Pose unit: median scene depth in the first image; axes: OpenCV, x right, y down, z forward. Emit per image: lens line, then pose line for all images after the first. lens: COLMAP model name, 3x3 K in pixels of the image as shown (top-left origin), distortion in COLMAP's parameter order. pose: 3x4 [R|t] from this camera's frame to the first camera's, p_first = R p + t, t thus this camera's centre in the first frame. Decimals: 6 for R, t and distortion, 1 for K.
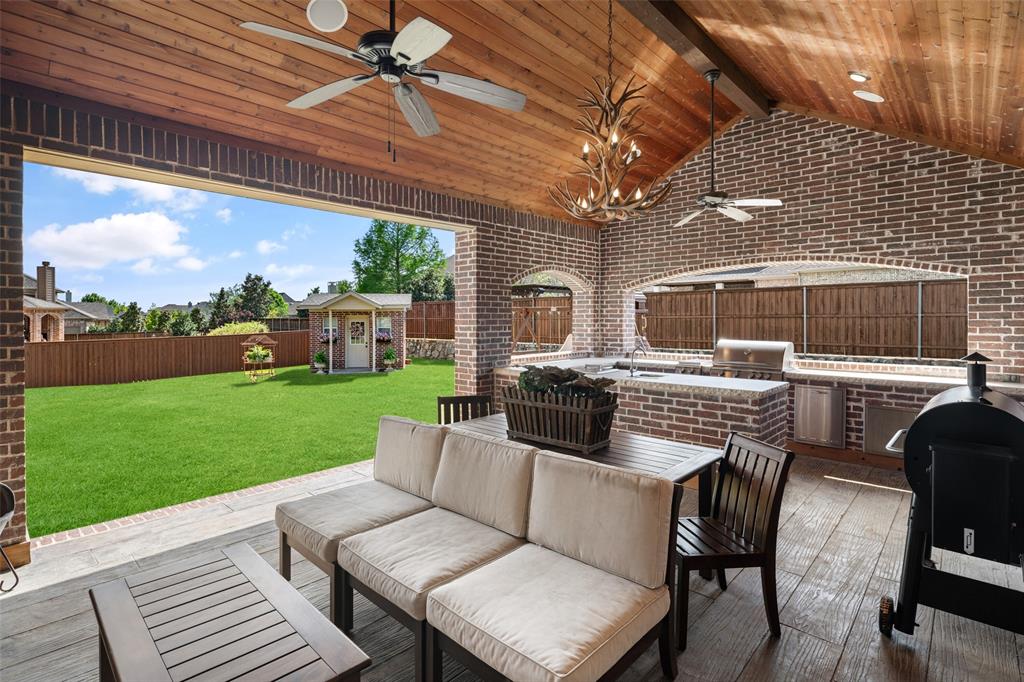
lens RADIAL K [[504.9, 0, 511.8], [0, 504.9, 331.3], [0, 0, 1]] dist [-0.003330, -0.000709]
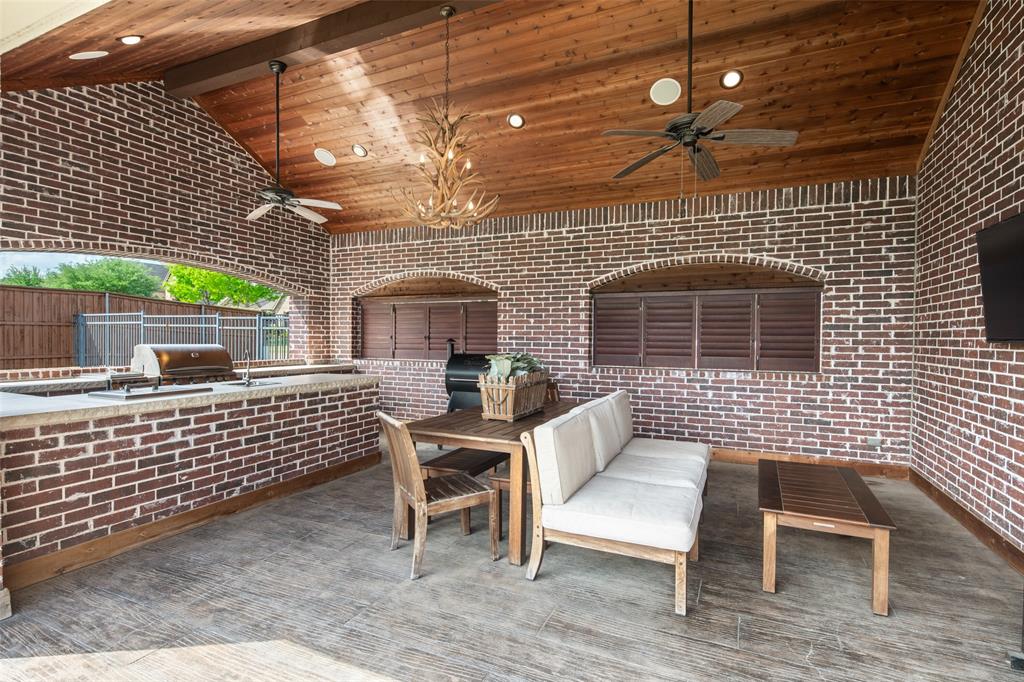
lens RADIAL K [[496.1, 0, 511.3], [0, 496.1, 339.6], [0, 0, 1]] dist [0.000297, -0.000189]
pose [[-0.313682, -0.002737, 0.949524, -0.676703], [0.018518, 0.999788, 0.008999, 0.017678], [-0.949348, 0.020406, -0.313565, 0.897171]]
